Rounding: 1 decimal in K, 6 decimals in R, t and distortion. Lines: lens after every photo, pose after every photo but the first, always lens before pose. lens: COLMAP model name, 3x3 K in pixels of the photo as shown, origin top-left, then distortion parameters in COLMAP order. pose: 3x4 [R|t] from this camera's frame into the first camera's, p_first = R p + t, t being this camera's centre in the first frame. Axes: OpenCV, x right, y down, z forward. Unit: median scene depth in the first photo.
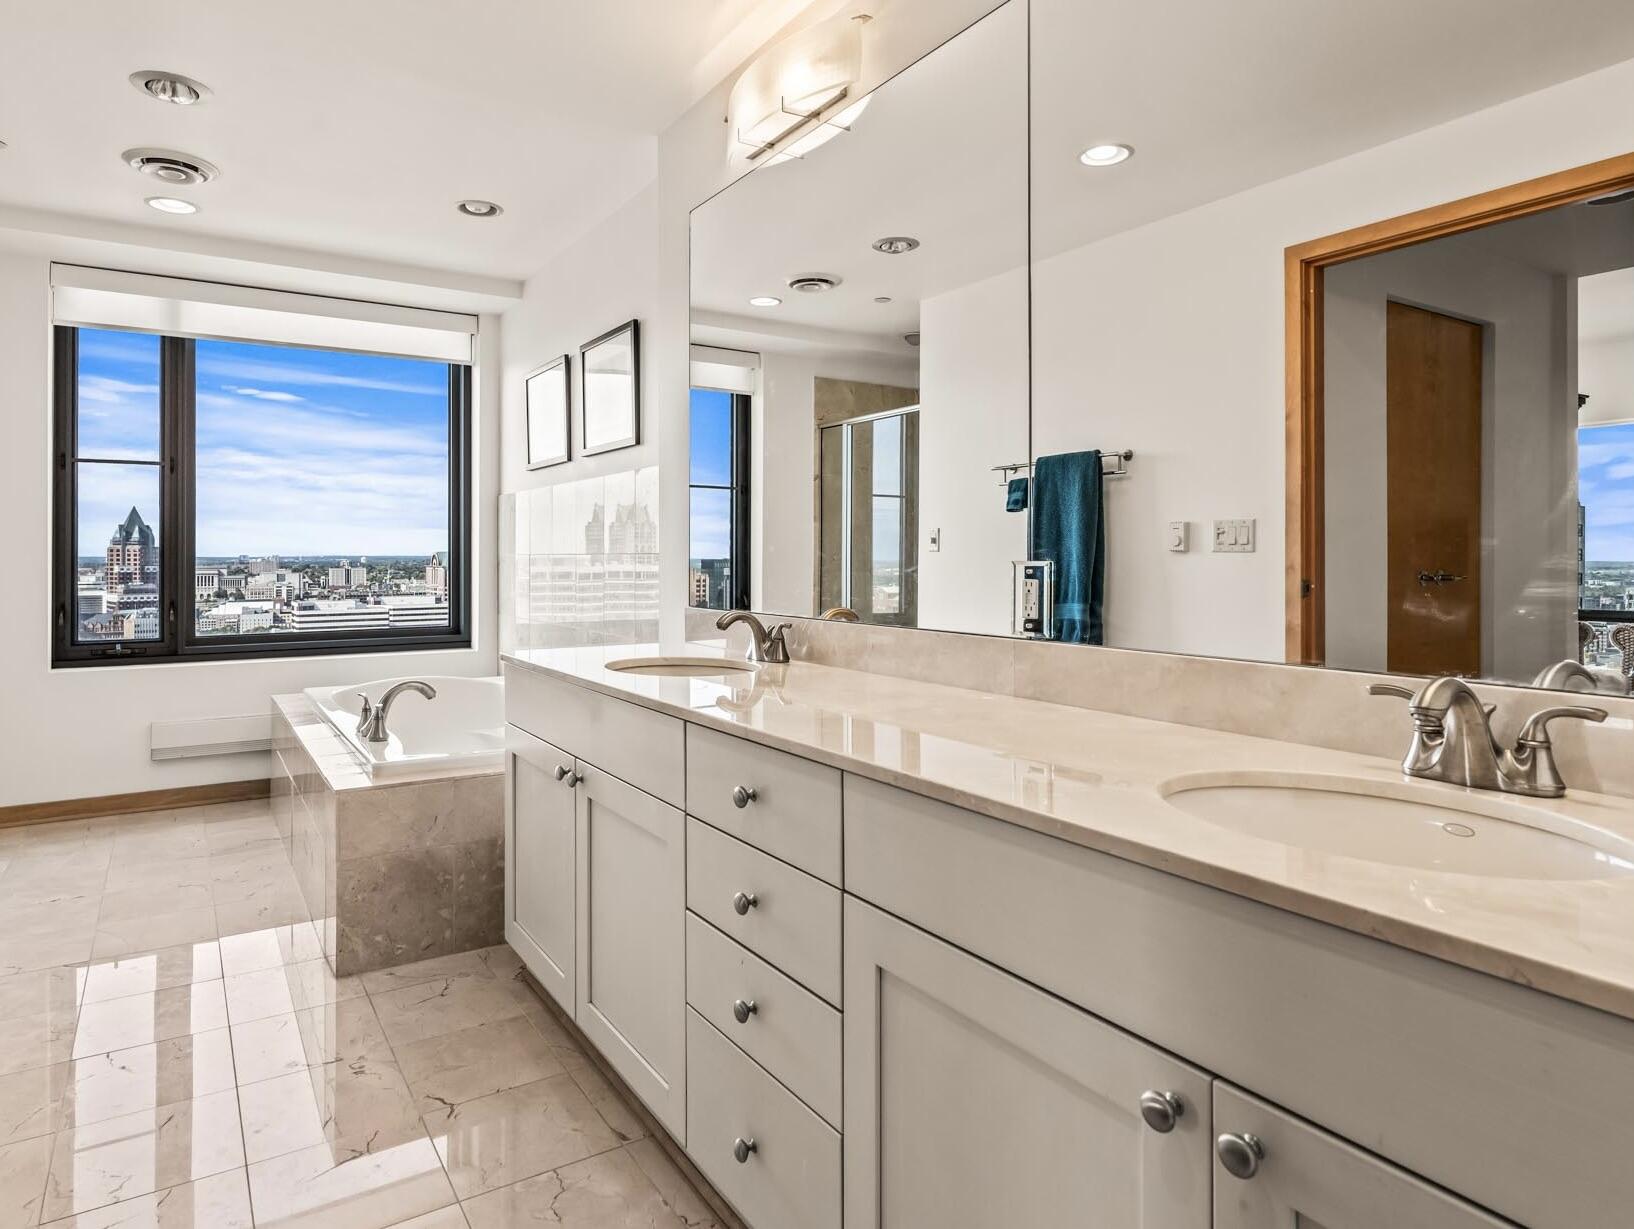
lens RADIAL K [[973.4, 0, 817.0], [0, 973.4, 614.5], [0, 0, 1]] dist [-0.061585, 0.000113]
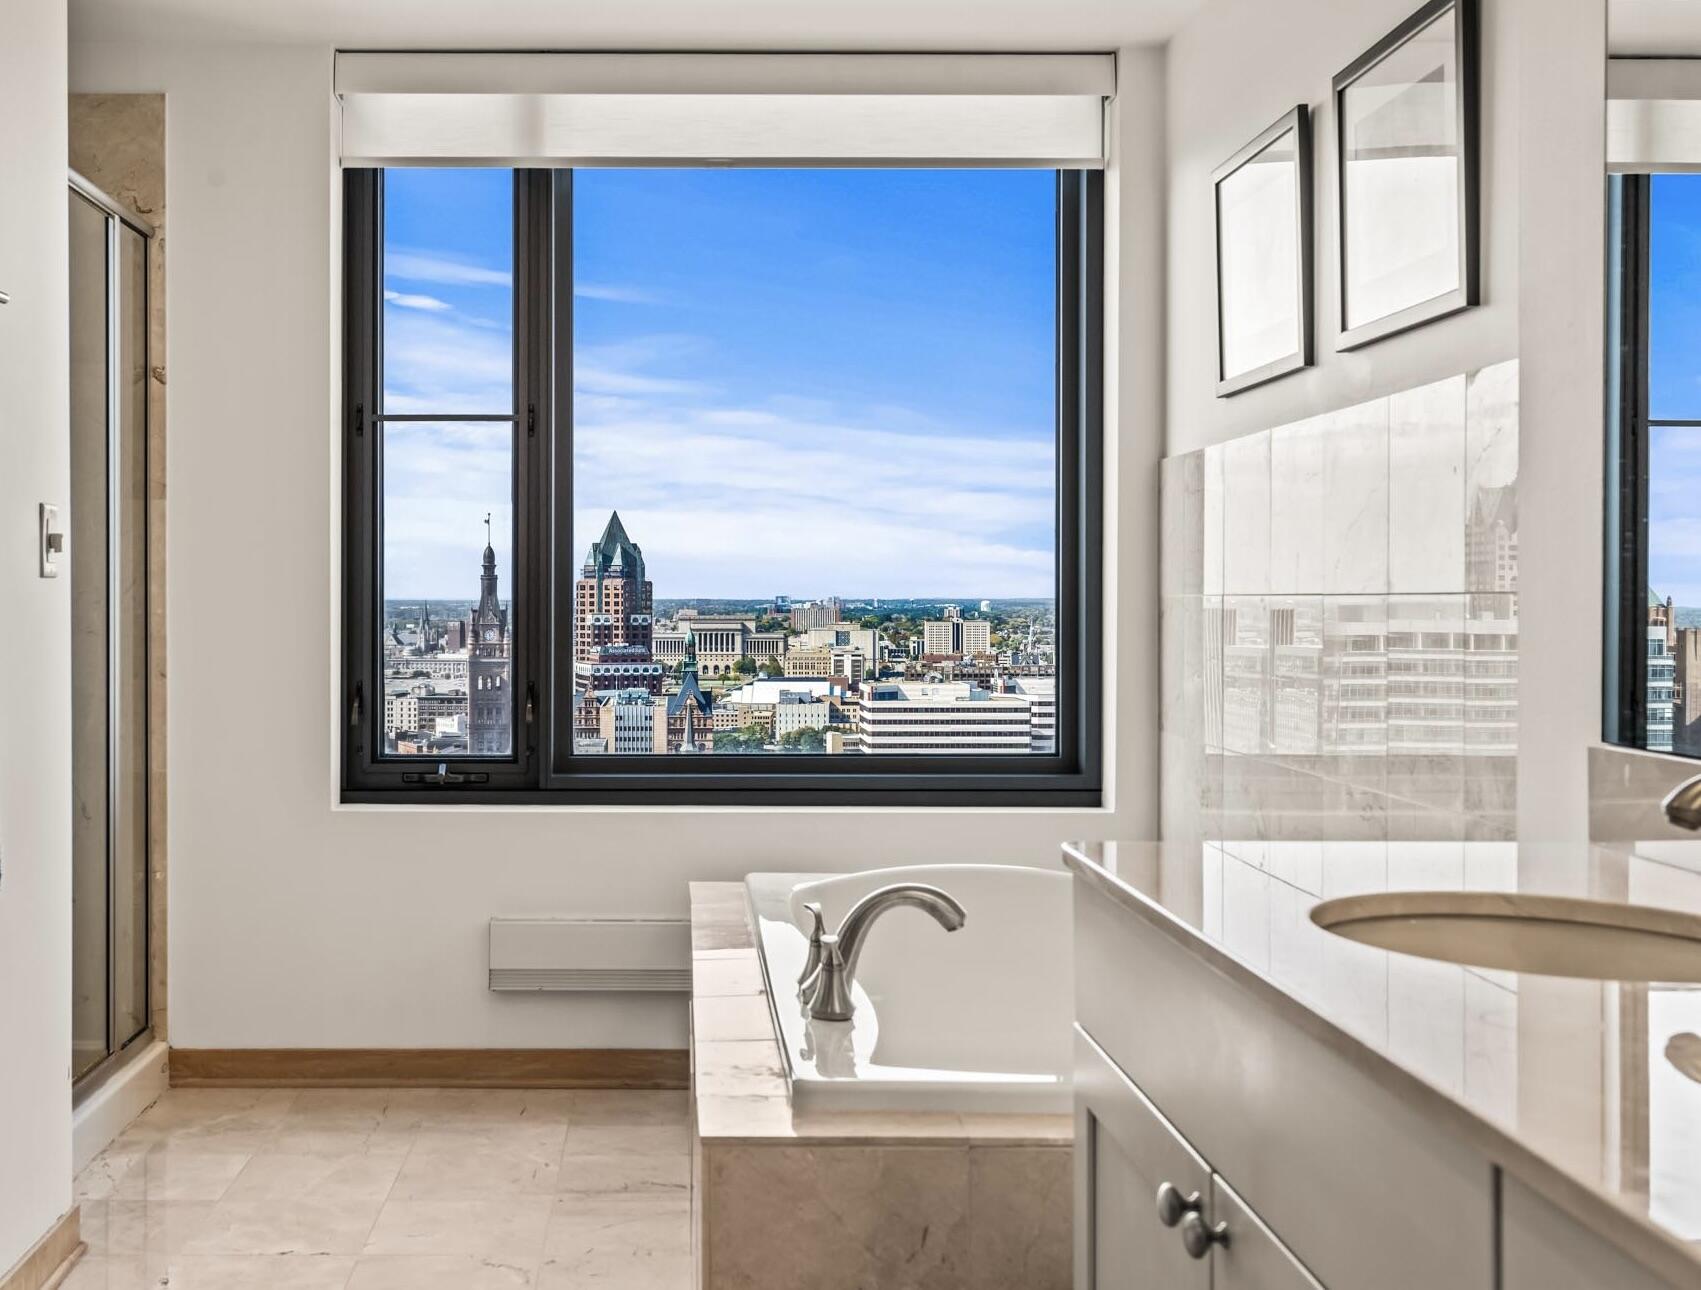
lens RADIAL K [[1789.5, 0, 850.0], [0, 1789.5, 619.4], [0, 0, 1]] dist [0.002327, 0.007971]
pose [[0.834518, 0.005130, -0.550957, -0.000838], [-0.032195, 0.998702, -0.039466, -0.009912], [0.550039, 0.050673, 0.833600, 0.167549]]
